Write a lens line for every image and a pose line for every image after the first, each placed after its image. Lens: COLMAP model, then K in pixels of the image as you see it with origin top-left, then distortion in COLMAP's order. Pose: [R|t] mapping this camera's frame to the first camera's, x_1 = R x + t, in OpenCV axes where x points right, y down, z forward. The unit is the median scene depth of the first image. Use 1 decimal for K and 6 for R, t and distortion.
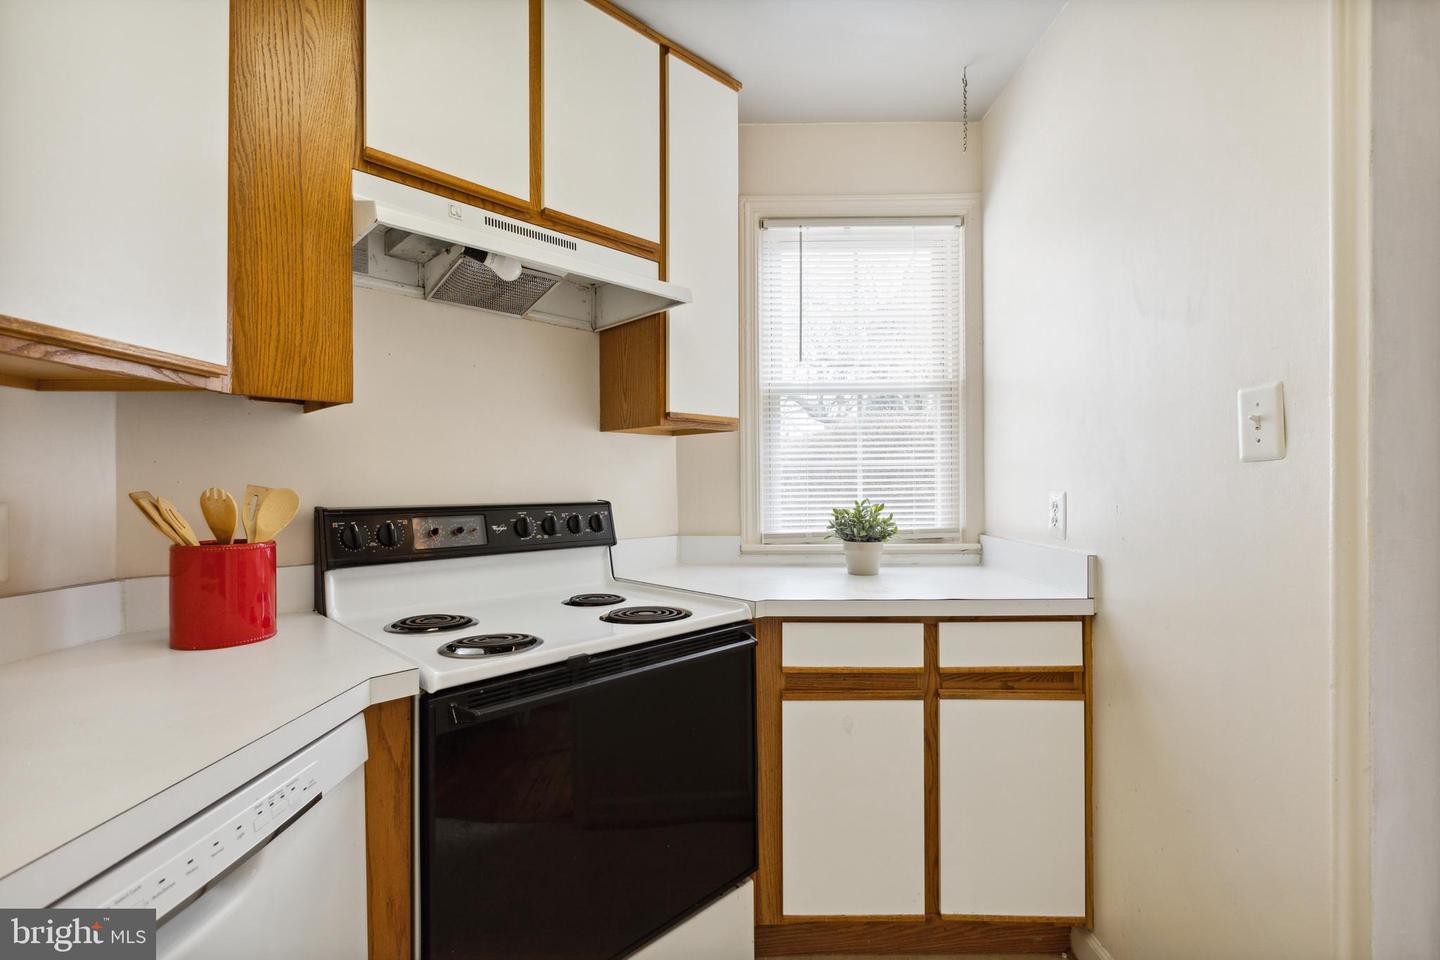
lens RADIAL K [[647.8, 0, 720.0], [0, 647.8, 480.0], [0, 0, 1]] dist [0.000053, -0.000089]
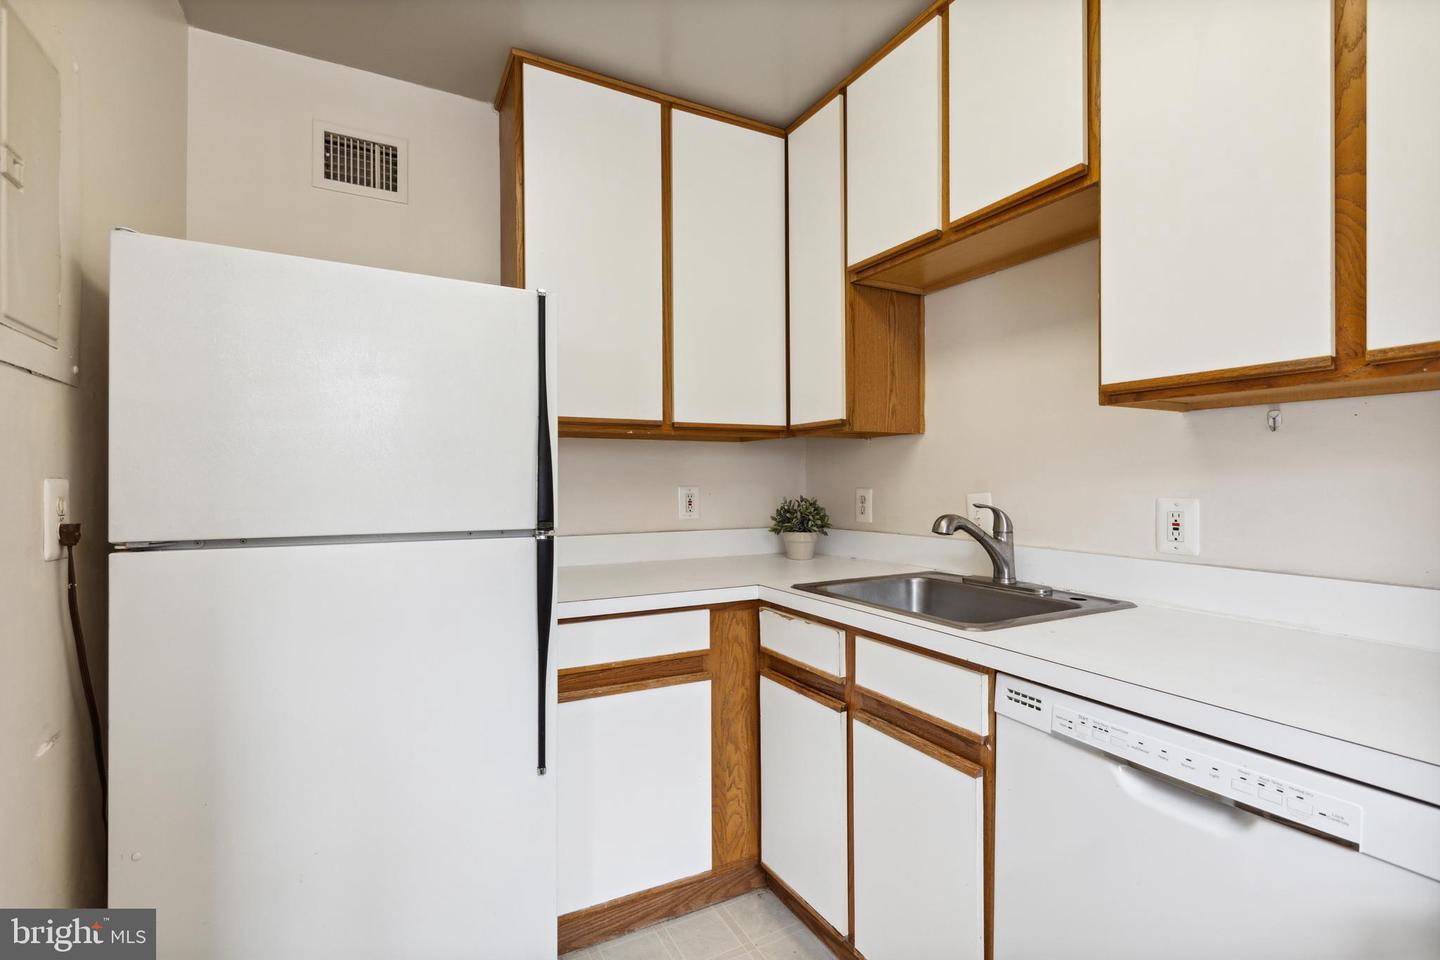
lens RADIAL K [[643.3, 0, 724.9], [0, 643.3, 482.4], [0, 0, 1]] dist [-0.001146, 0.000189]
pose [[-0.871659, 0.005338, -0.490083, 0.281676], [0.006414, 0.999979, -0.000515, -0.003671], [0.490070, -0.003592, -0.871675, 0.692579]]
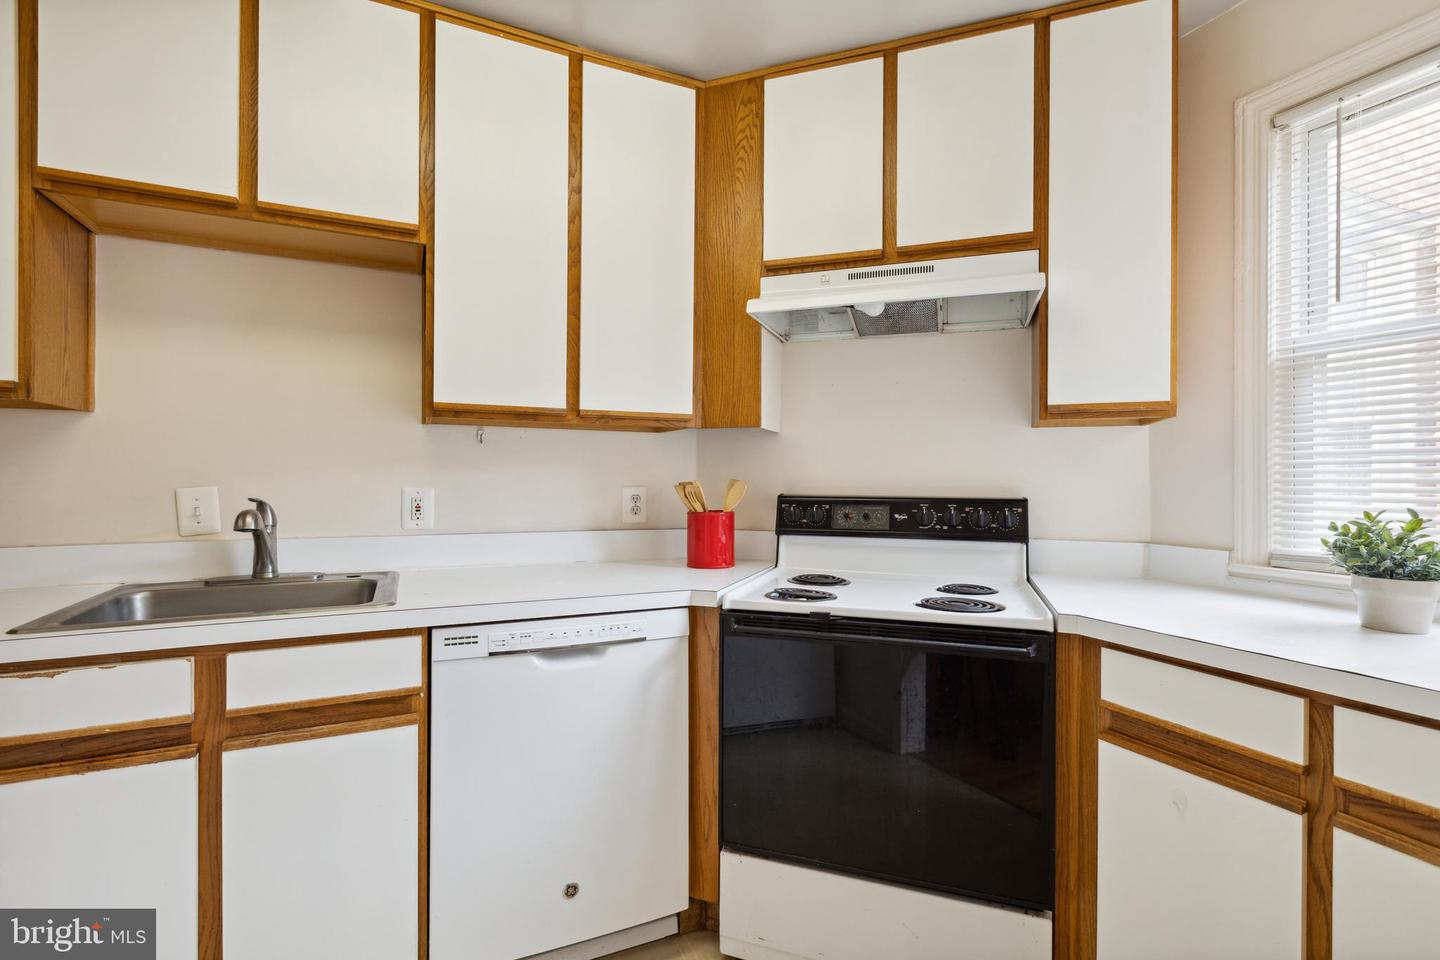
lens RADIAL K [[655.0, 0, 709.4], [0, 655.0, 473.7], [0, 0, 1]] dist [0.001489, 0.000091]
pose [[0.425923, 0.000048, -0.904759, 0.647475], [-0.001763, 0.999998, -0.000777, -0.004328], [0.904758, 0.001926, 0.425923, 0.172722]]
